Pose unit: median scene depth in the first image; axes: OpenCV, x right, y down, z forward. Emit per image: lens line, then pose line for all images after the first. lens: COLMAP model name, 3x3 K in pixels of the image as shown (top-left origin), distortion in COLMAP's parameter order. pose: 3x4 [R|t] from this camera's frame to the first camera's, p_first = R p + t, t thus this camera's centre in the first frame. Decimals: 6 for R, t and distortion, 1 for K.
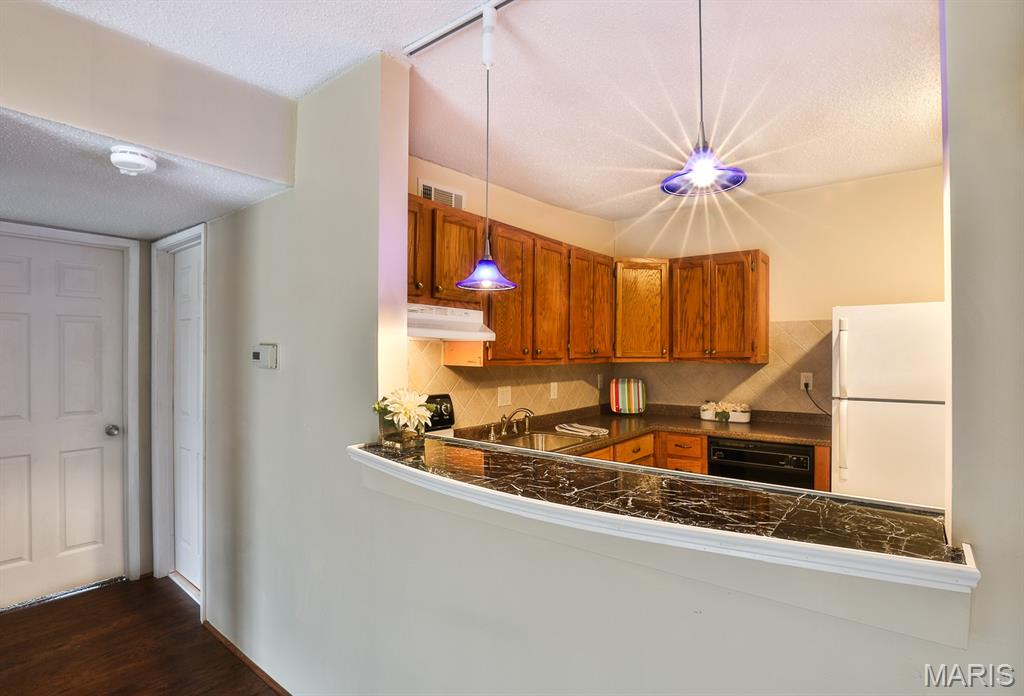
lens RADIAL K [[507.1, 0, 514.5], [0, 507.1, 358.0], [0, 0, 1]] dist [-0.005229, -0.000545]
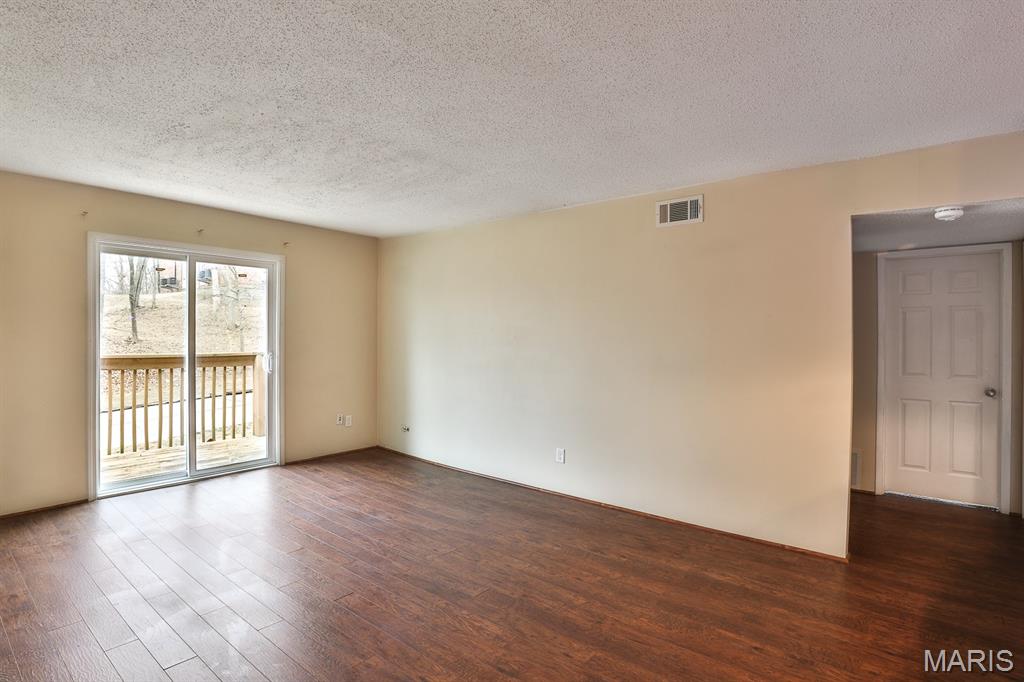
lens RADIAL K [[504.2, 0, 496.5], [0, 504.2, 338.4], [0, 0, 1]] dist [-0.028786, 0.000569]
pose [[-0.016293, -0.000826, -0.999867, 0.445102], [-0.013164, 0.999913, -0.000611, 0.020989], [0.999781, 0.013153, -0.016302, -0.229361]]
